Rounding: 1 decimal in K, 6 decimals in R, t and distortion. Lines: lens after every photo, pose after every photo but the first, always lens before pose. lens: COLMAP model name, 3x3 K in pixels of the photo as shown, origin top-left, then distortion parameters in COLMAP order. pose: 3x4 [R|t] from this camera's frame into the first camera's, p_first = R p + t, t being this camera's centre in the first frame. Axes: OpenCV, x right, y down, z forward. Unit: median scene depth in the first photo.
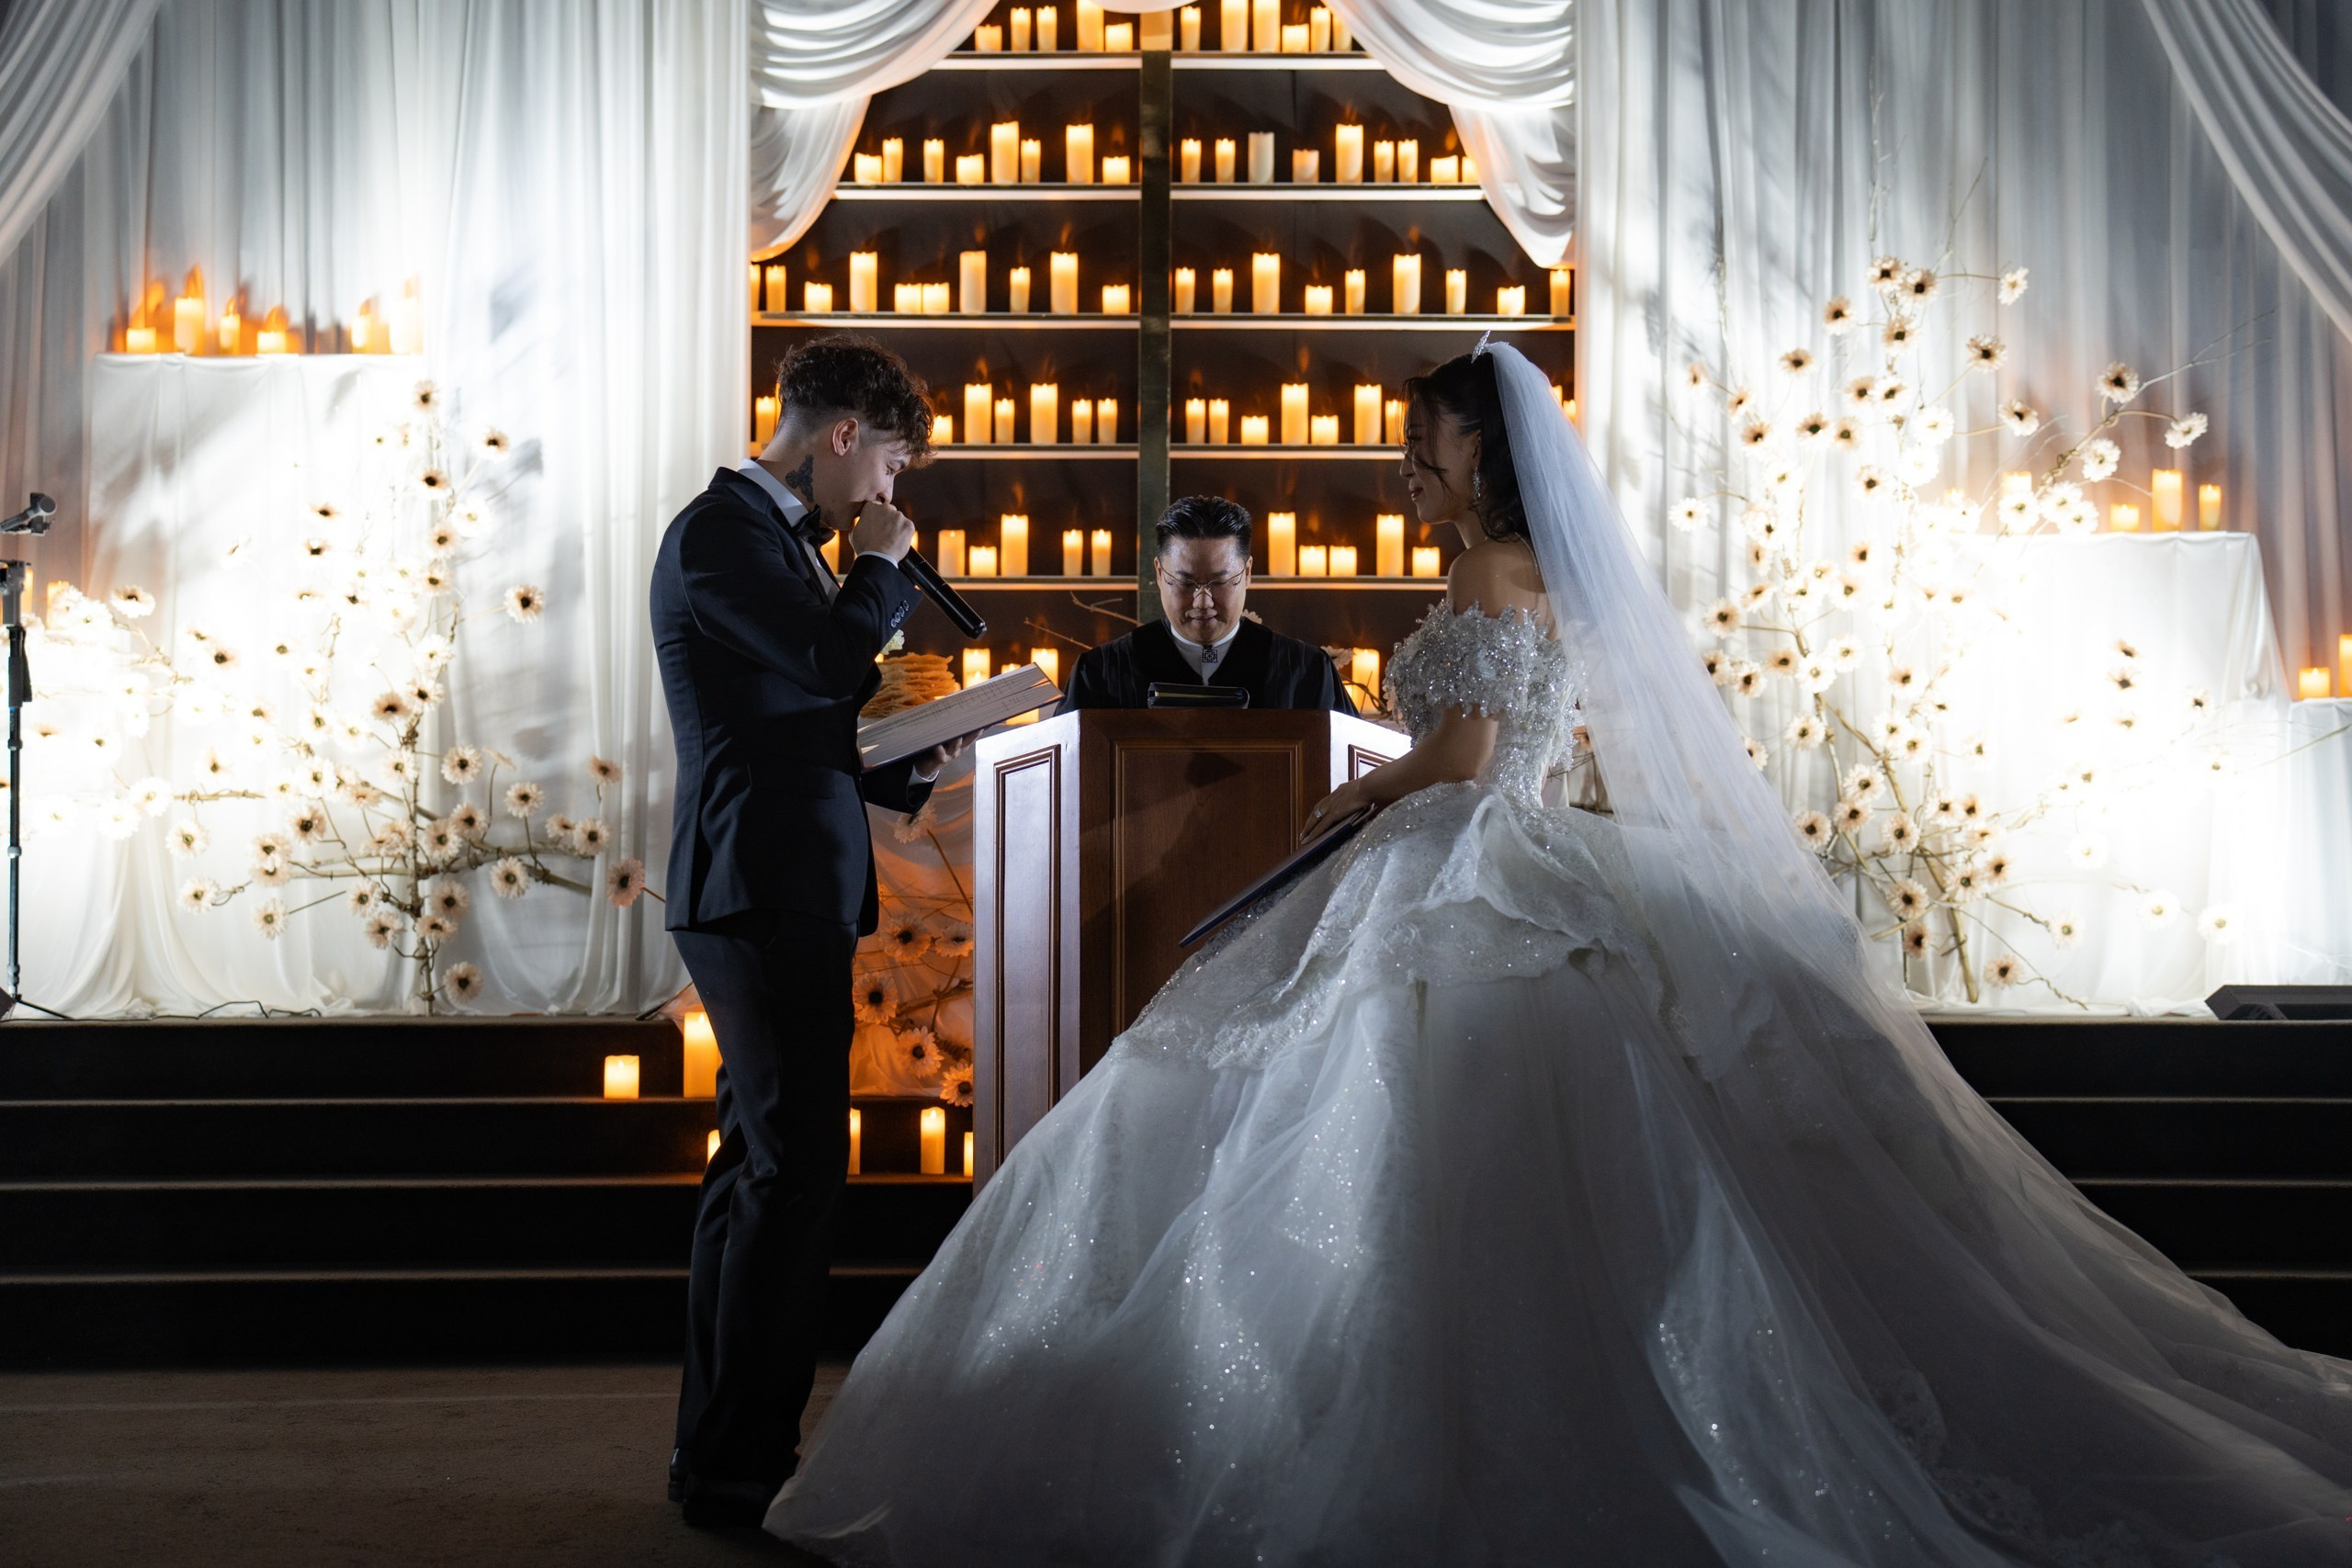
lens RADIAL K [[2769.2, 0, 1168.2], [0, 2769.2, 792.3], [0, 0, 1]] dist [0.117348, 0.000000]
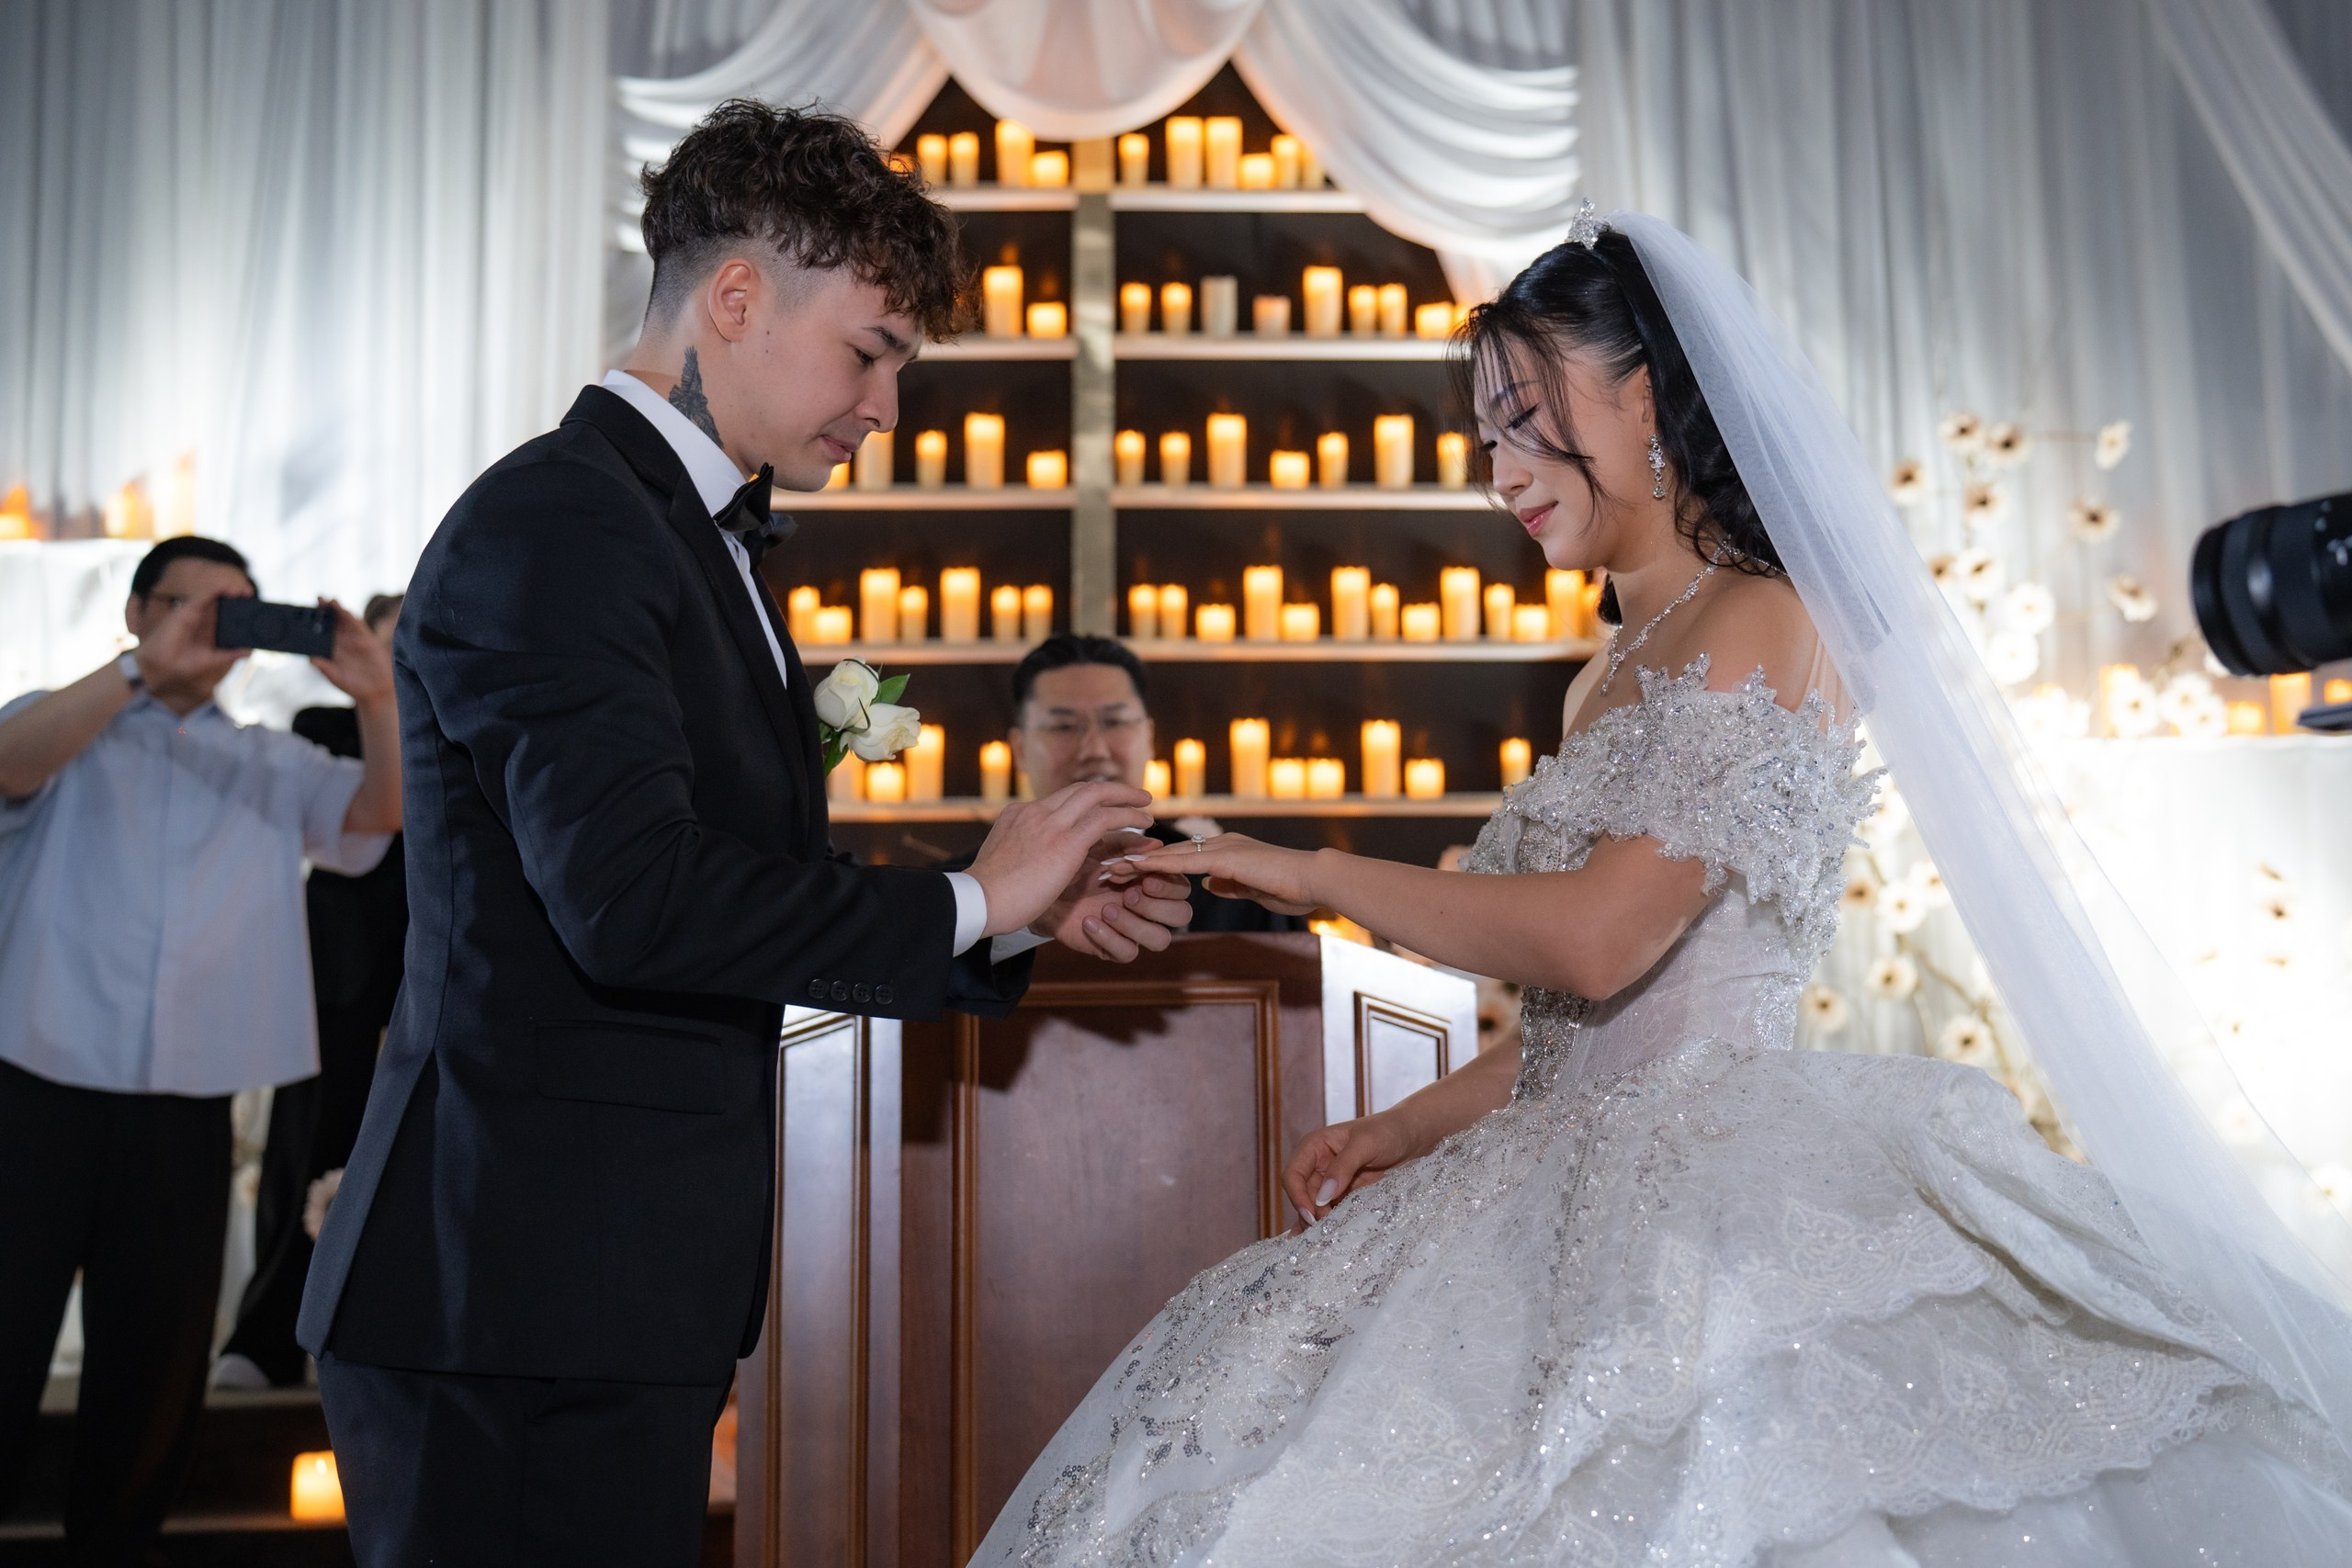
lens RADIAL K [[2538.6, 0, 1284.1], [0, 2538.6, 808.8], [0, 0, 1]] dist [0.027768, 0.000000]
pose [[0.998429, -0.010453, 0.055041, 0.009142], [0.015608, 0.995442, -0.094080, -0.003363], [-0.053806, 0.094791, 0.994042, 0.250575]]
